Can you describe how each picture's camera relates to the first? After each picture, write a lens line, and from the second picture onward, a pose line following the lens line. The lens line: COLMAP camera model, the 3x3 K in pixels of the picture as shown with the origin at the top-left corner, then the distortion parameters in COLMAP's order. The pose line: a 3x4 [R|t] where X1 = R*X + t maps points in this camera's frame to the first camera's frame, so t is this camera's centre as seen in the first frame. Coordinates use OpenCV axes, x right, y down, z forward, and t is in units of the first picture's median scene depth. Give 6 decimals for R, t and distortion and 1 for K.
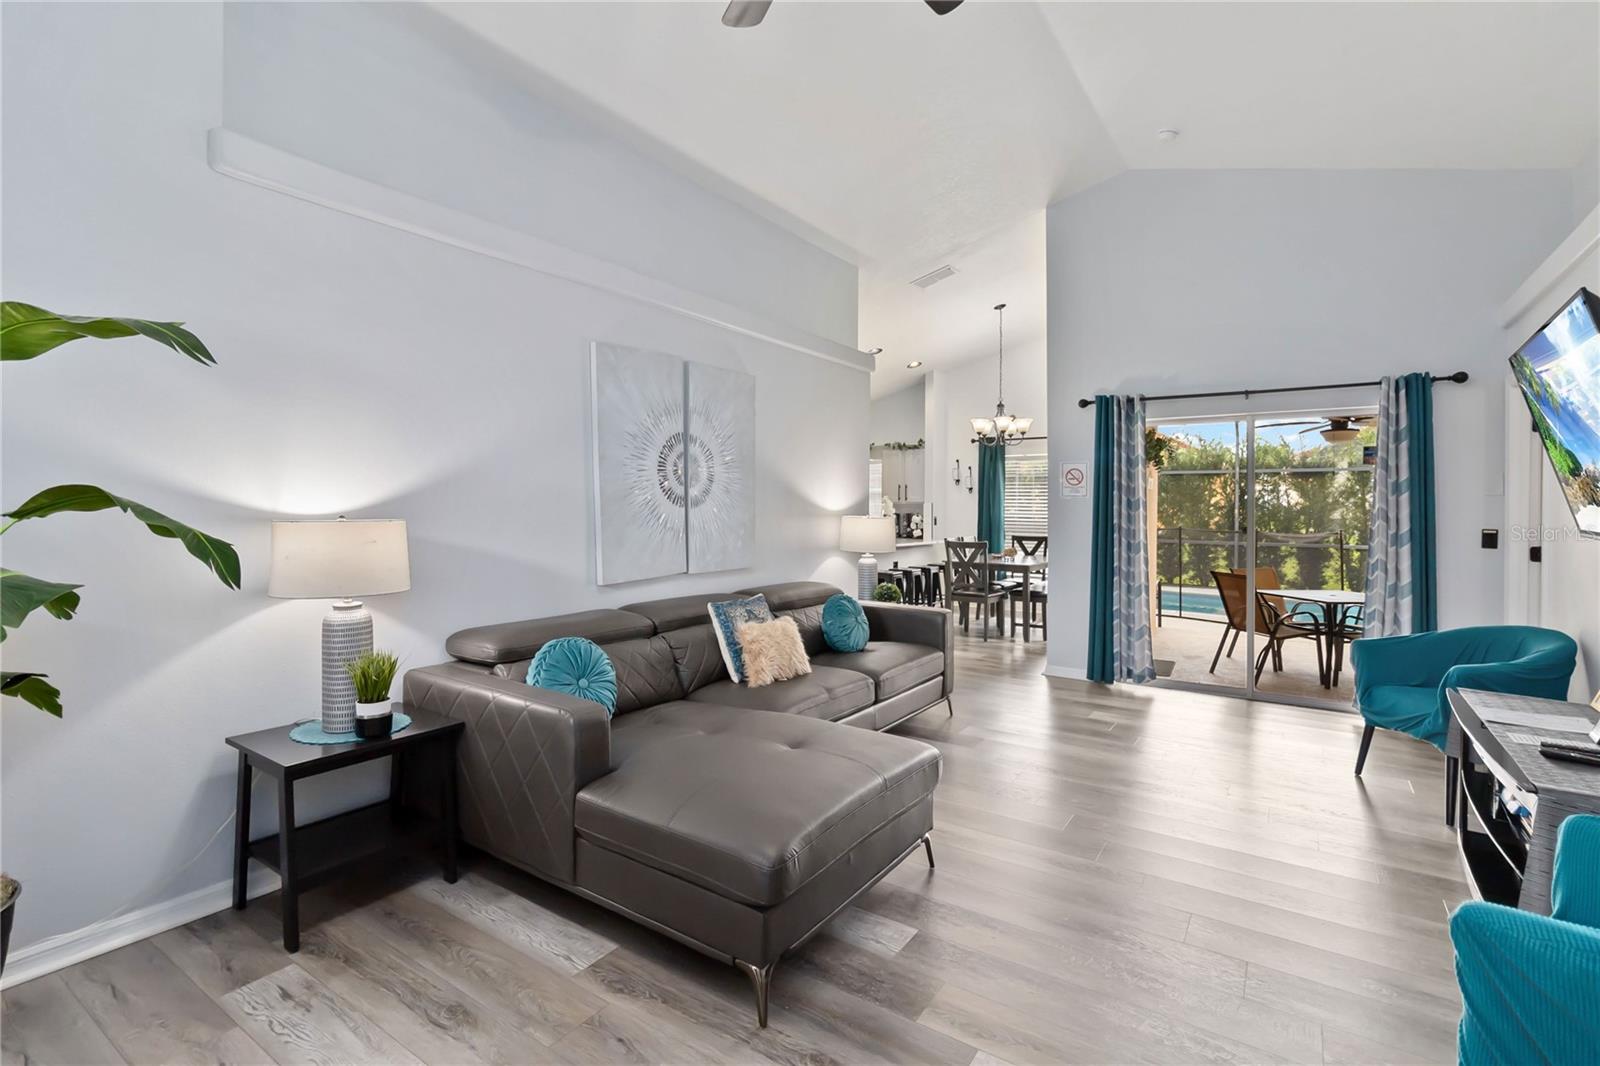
lens RADIAL K [[739.8, 0, 805.3], [0, 739.8, 509.5], [0, 0, 1]] dist [0.000729, 0.000120]
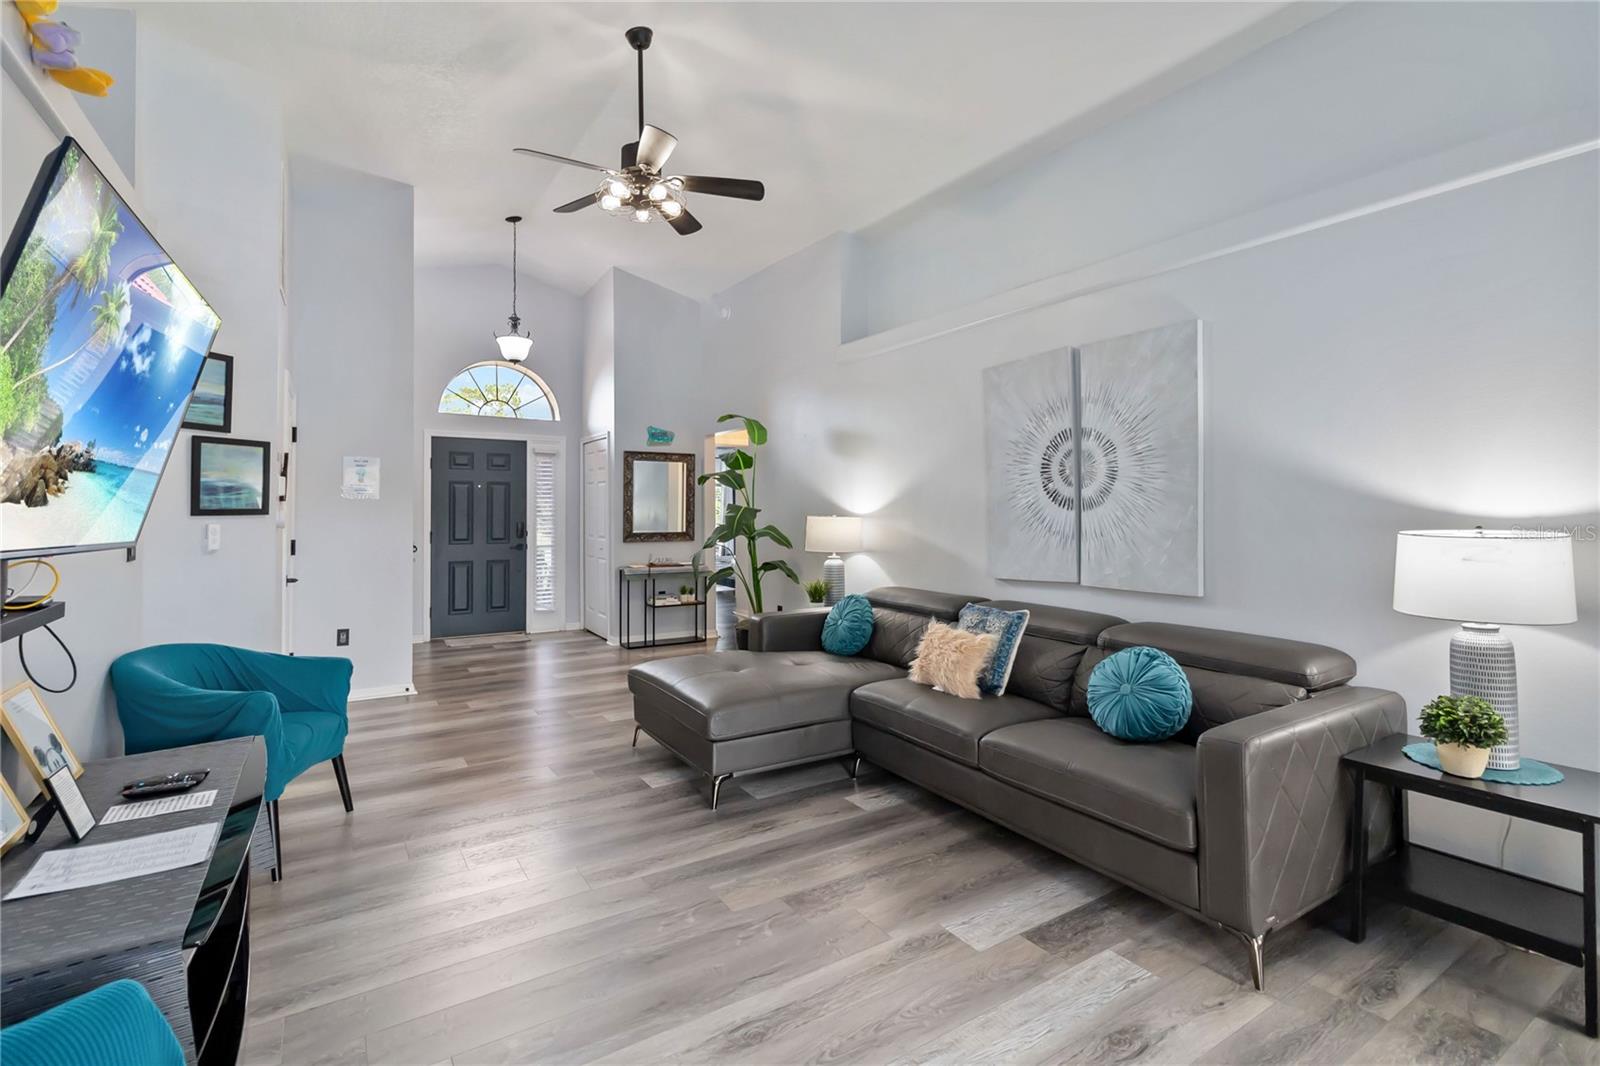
lens RADIAL K [[739.8, 0, 805.3], [0, 739.8, 509.5], [0, 0, 1]] dist [0.000729, 0.000120]
pose [[-0.392632, -0.004215, -0.919686, 0.737203], [-0.006087, 0.999980, -0.001984, 0.000119], [0.919675, 0.004819, -0.392650, 0.972415]]
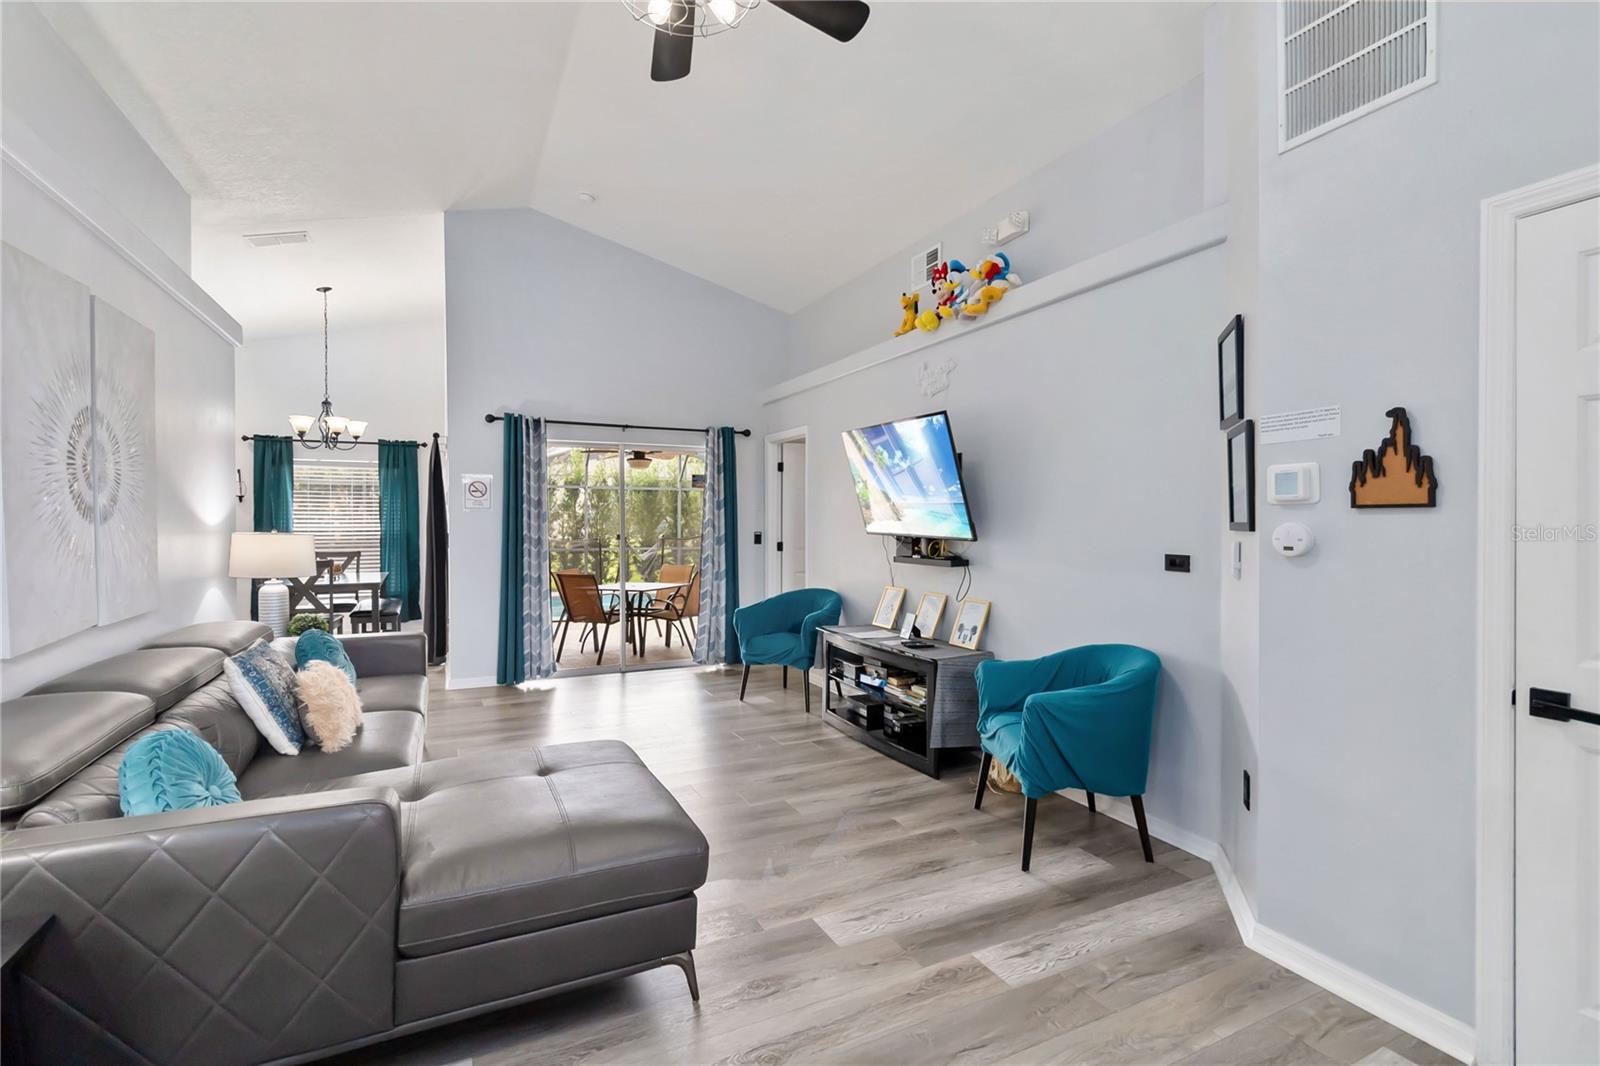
lens RADIAL K [[741.4, 0, 800.0], [0, 741.4, 533.0], [0, 0, 1]] dist [0.000172, 0.000171]
pose [[0.501559, -0.021785, 0.864849, -0.381212], [0.006369, 0.999749, 0.021489, -0.004327], [-0.865100, -0.005269, 0.501571, 0.136401]]
